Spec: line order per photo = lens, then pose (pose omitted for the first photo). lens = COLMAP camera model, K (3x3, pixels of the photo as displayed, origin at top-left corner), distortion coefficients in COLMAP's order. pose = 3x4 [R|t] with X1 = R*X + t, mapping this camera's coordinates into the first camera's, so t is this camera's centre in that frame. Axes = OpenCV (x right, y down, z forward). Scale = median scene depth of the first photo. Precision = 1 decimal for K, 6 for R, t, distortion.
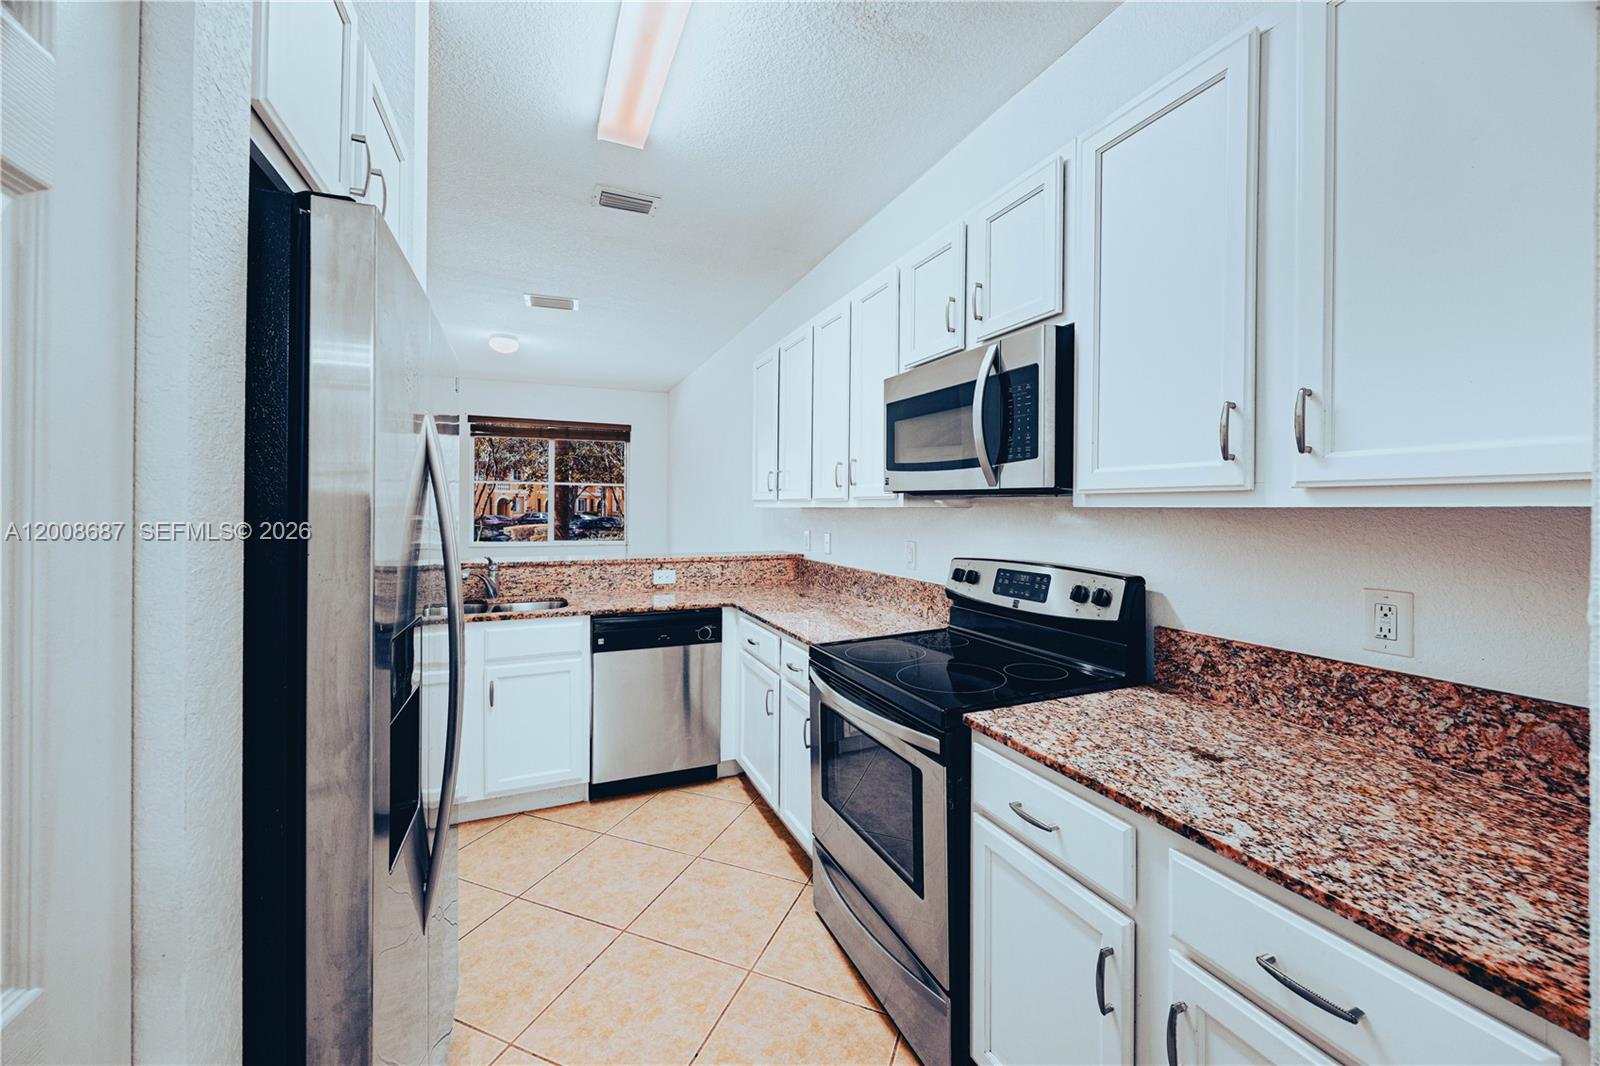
lens RADIAL K [[609.1, 0, 800.9], [0, 609.1, 519.4], [0, 0, 1]] dist [-0.003271, 0.000213]
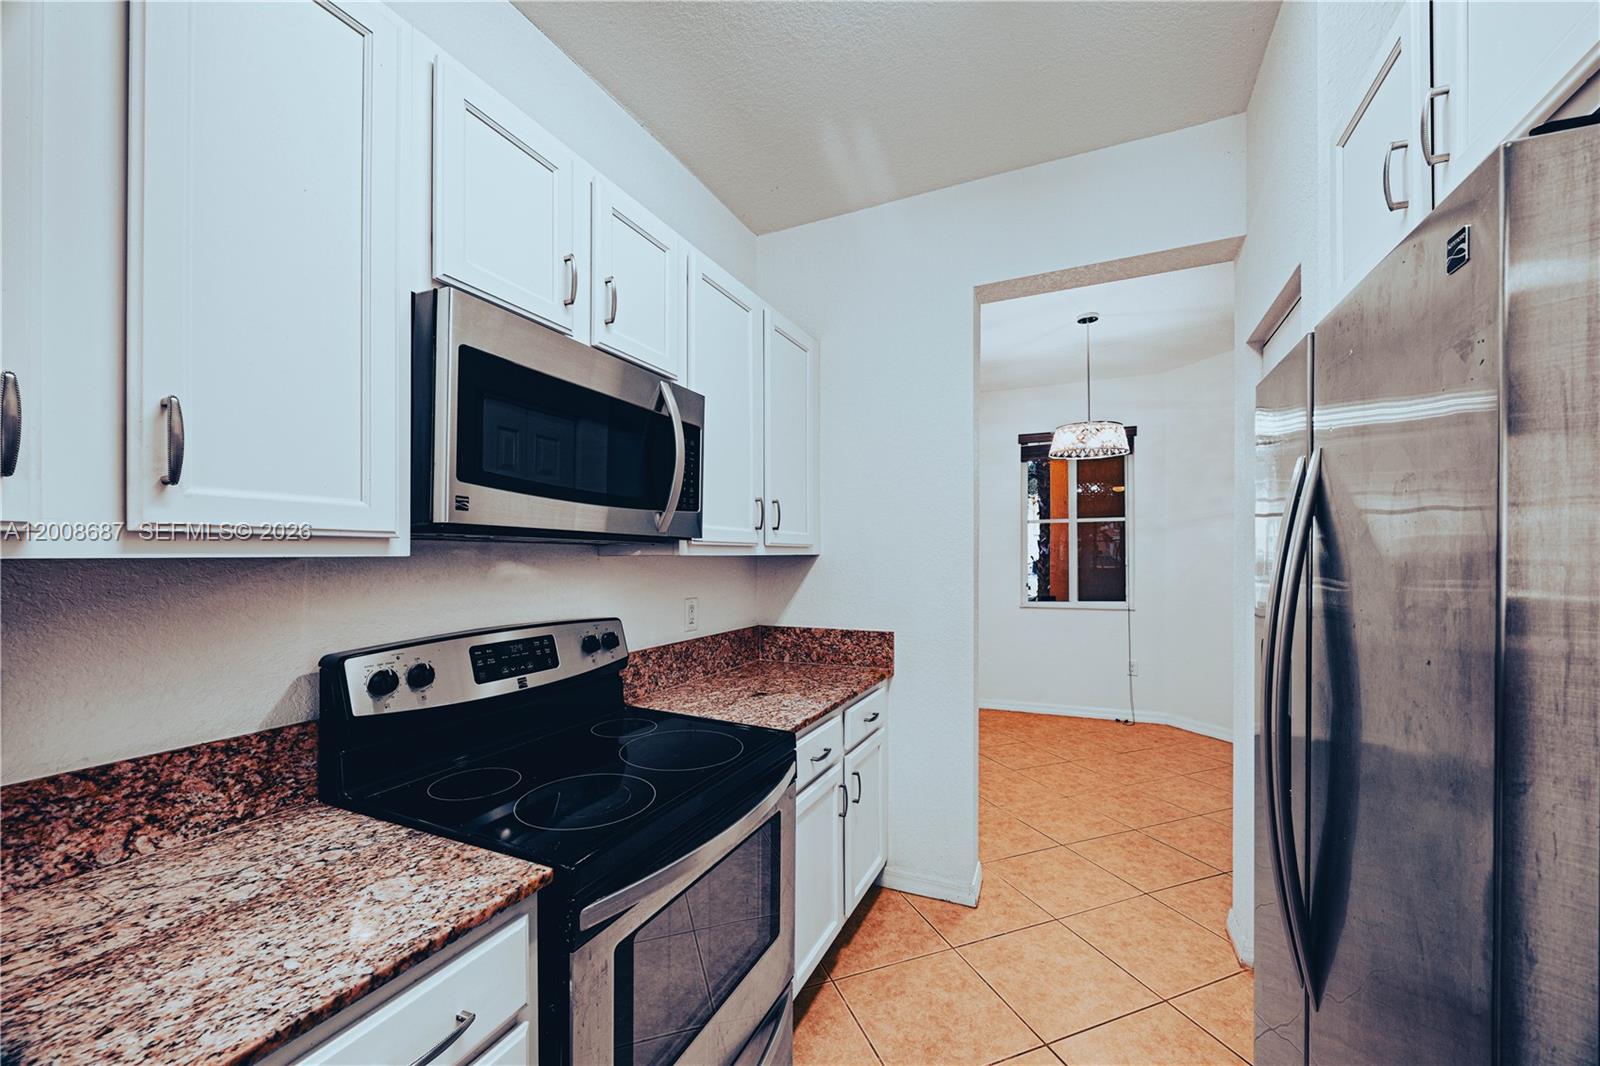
lens RADIAL K [[609.1, 0, 807.0], [0, 609.1, 568.5], [0, 0, 1]] dist [-0.003271, 0.000213]
pose [[-0.669054, -0.012864, 0.743102, -0.532190], [0.017501, 0.999300, 0.033056, -0.027540], [-0.743007, 0.035121, -0.668361, 1.469844]]
